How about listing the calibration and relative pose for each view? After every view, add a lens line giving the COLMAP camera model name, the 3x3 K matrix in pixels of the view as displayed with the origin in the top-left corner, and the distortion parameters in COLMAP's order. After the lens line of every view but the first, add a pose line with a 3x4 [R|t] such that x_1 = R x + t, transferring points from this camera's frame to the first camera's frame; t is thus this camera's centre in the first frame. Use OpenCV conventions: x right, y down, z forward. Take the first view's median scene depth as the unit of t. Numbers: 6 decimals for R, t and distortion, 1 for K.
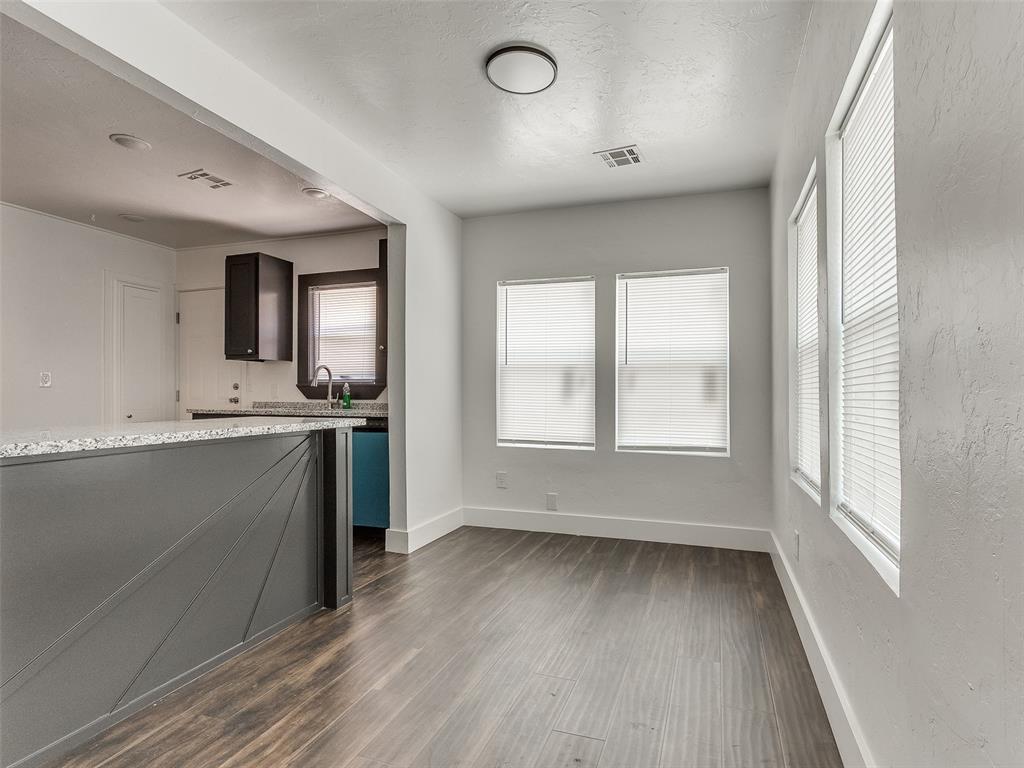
lens RADIAL K [[528.5, 0, 541.2], [0, 528.5, 395.6], [0, 0, 1]] dist [0.002717, -0.000818]
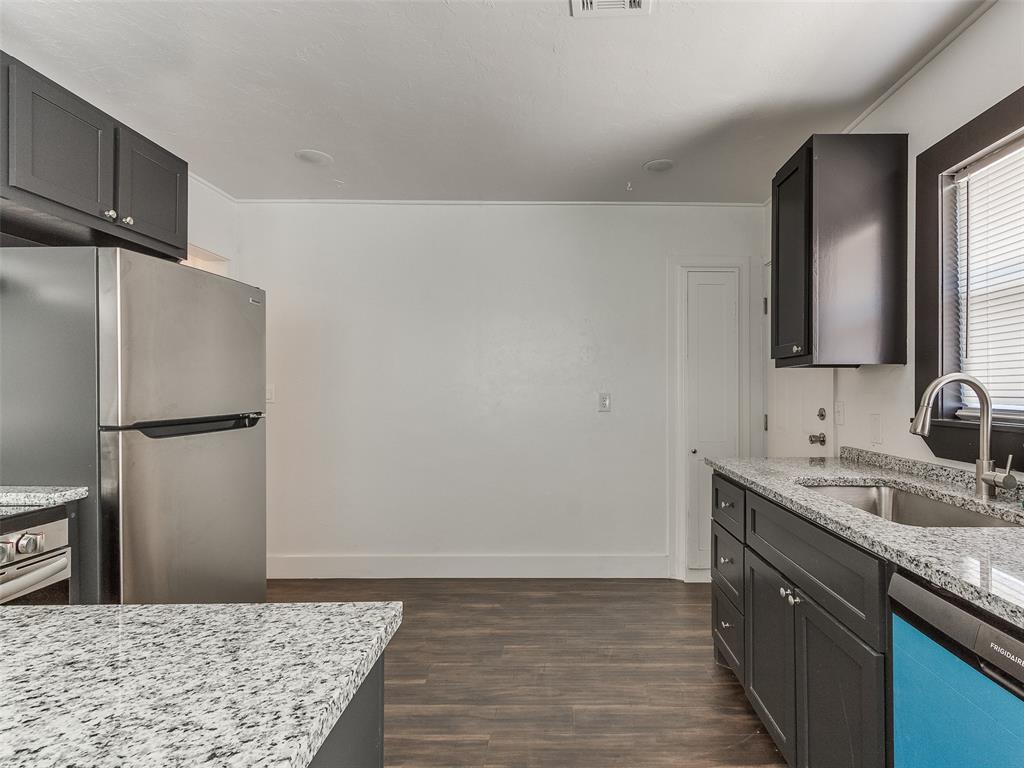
lens RADIAL K [[529.3, 0, 564.4], [0, 529.3, 390.1], [0, 0, 1]] dist [0.003432, 0.000749]
pose [[0.325218, -0.002545, -0.945636, -0.162197], [-0.001410, 0.999994, -0.003176, -0.044078], [0.945638, 0.002366, 0.325213, 0.633779]]
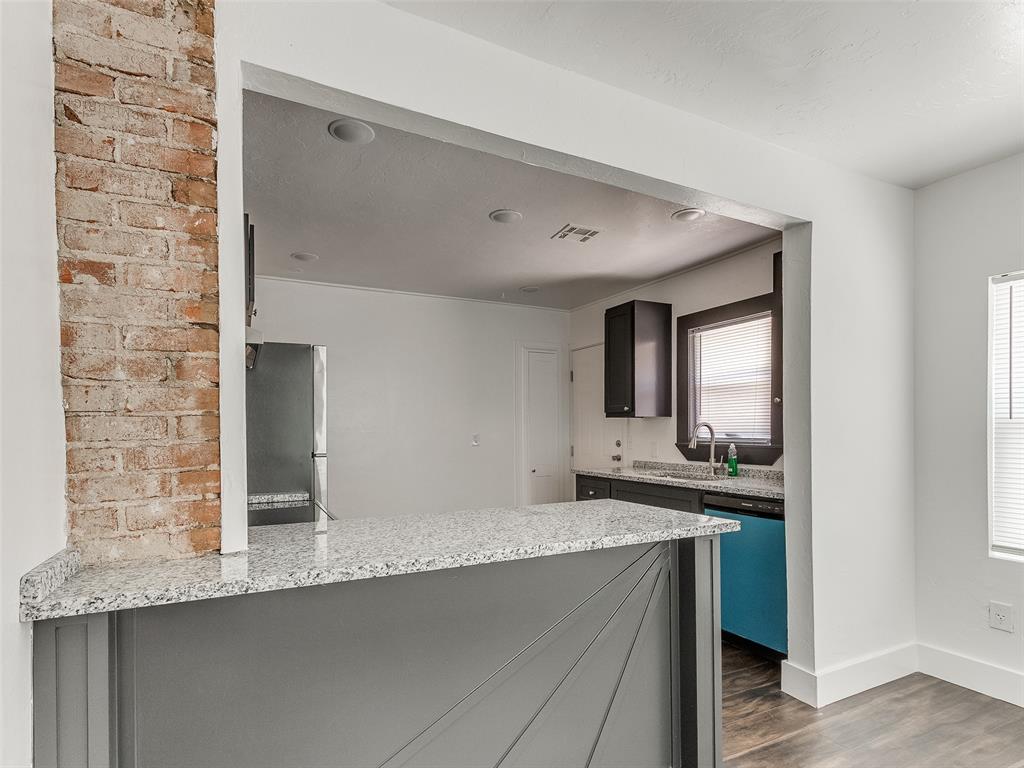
lens RADIAL K [[543.5, 0, 496.4], [0, 543.5, 433.0], [0, 0, 1]] dist [0.004150, 0.000608]
pose [[0.698678, -0.003635, -0.715427, -0.029285], [0.006362, 0.999979, 0.001133, -0.043015], [0.715408, -0.005343, 0.698687, 0.170371]]
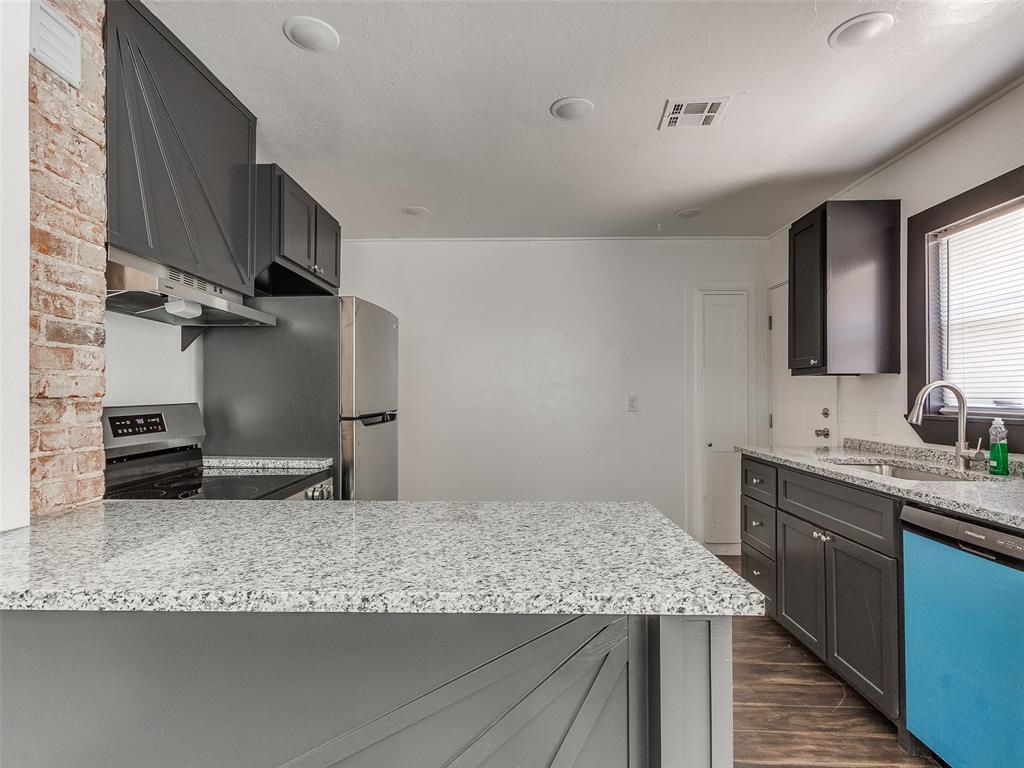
lens RADIAL K [[531.1, 0, 502.1], [0, 531.1, 390.5], [0, 0, 1]] dist [0.003344, -0.000269]
pose [[0.284678, -0.009237, -0.958579, -0.046792], [-0.002074, 0.999945, -0.010252, -0.041888], [0.958621, 0.004907, 0.284643, 0.454128]]
